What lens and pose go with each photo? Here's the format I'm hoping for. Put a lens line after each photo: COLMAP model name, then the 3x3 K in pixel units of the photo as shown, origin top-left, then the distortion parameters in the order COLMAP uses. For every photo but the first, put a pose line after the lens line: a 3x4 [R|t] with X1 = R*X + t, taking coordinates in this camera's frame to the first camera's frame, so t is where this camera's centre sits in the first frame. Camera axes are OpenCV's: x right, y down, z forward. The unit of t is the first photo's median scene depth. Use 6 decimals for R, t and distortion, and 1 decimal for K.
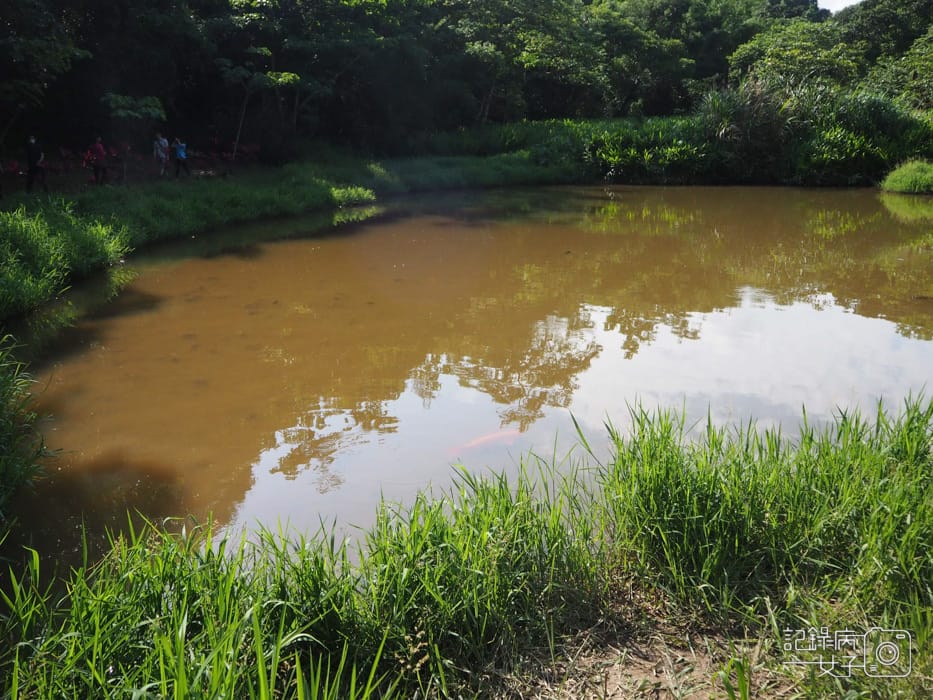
lens RADIAL K [[805.0, 0, 462.6], [0, 805.0, 328.9], [0, 0, 1]] dist [-0.015591, -0.011887]
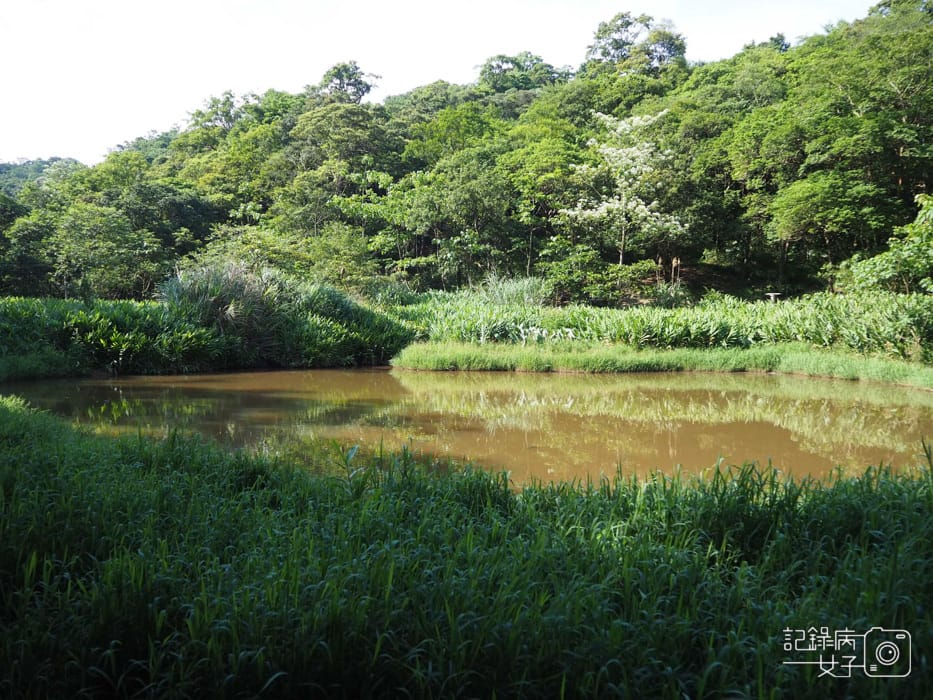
lens RADIAL K [[805.0, 0, 462.6], [0, 805.0, 328.9], [0, 0, 1]] dist [-0.015591, -0.011887]
pose [[0.461843, 0.004116, 0.886952, -0.396379], [0.187952, 0.976825, -0.102401, -0.076930], [-0.866819, 0.213998, 0.450366, 0.314530]]
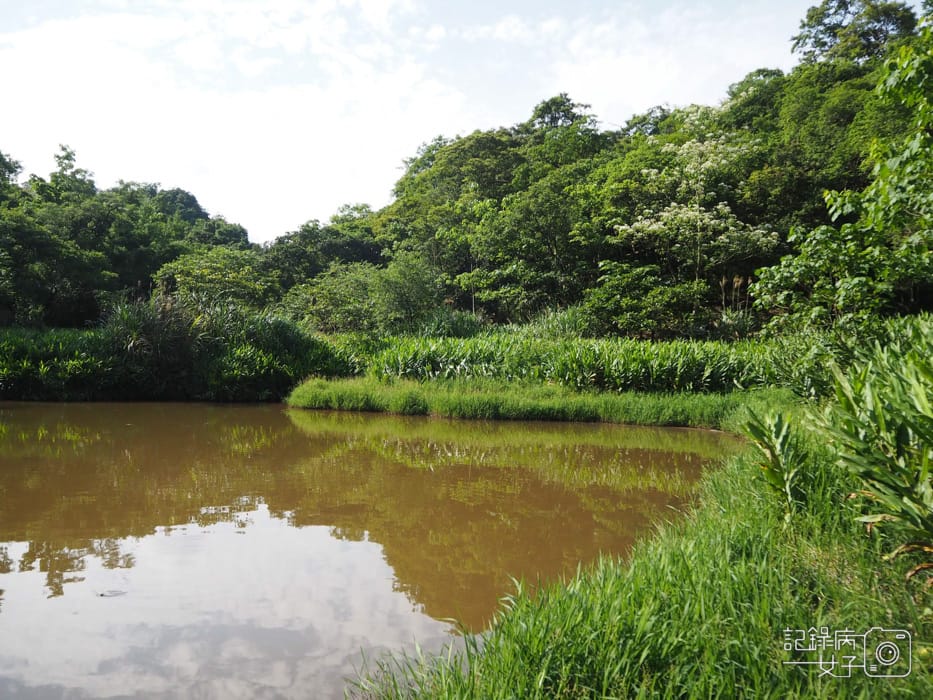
lens RADIAL K [[805.0, 0, 462.6], [0, 805.0, 328.9], [0, 0, 1]] dist [-0.015591, -0.011887]
pose [[0.790716, 0.052625, 0.609918, 0.054456], [0.109482, 0.968081, -0.225463, -0.009076], [-0.602314, 0.245052, 0.759715, 0.045253]]
